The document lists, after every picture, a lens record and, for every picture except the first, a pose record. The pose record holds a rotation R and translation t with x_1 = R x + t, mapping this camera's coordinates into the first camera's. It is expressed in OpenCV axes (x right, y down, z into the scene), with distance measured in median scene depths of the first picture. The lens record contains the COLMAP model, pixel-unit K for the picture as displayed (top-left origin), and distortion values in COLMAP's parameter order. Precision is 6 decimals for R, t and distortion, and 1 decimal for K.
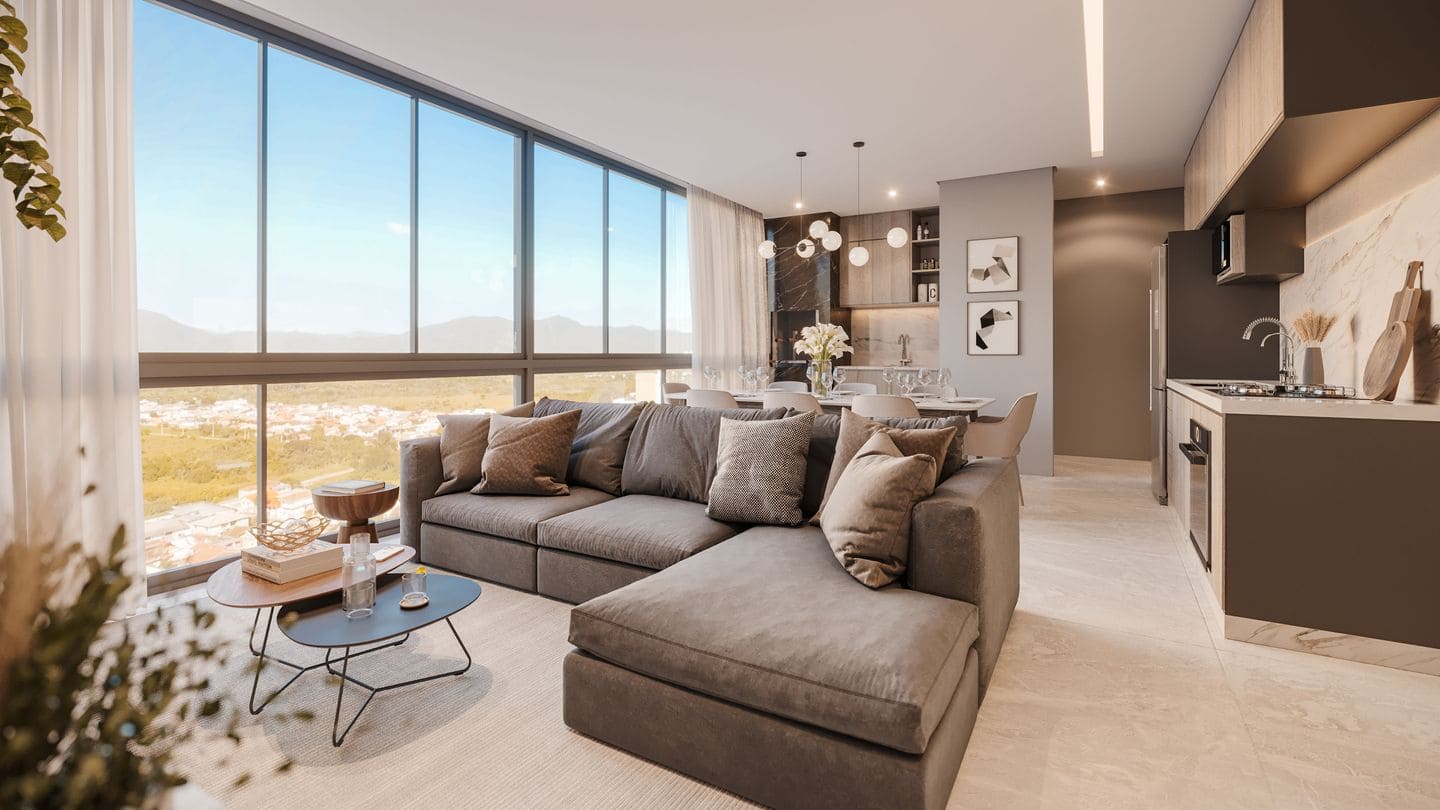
lens RADIAL K [[627.1, 0, 714.2], [0, 627.1, 402.2], [0, 0, 1]] dist [0.000808, 0.000047]
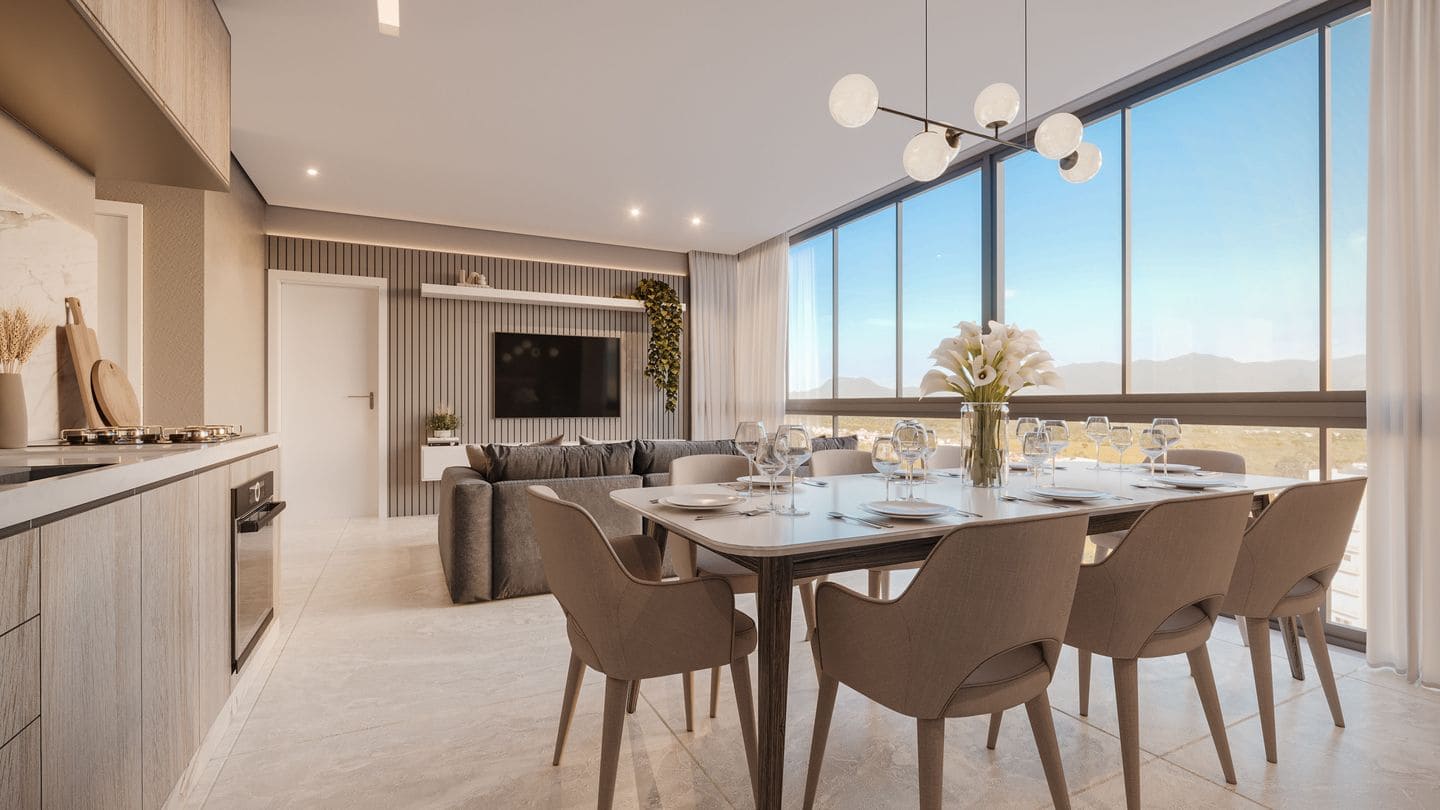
lens RADIAL K [[627.1, 0, 714.7], [0, 627.1, 404.5], [0, 0, 1]] dist [0.000808, 0.000047]
pose [[-0.541321, 0.011121, -0.840743, 0.828197], [-0.051011, 0.997636, 0.046040, -0.104956], [0.839267, 0.067810, -0.539474, 1.390322]]
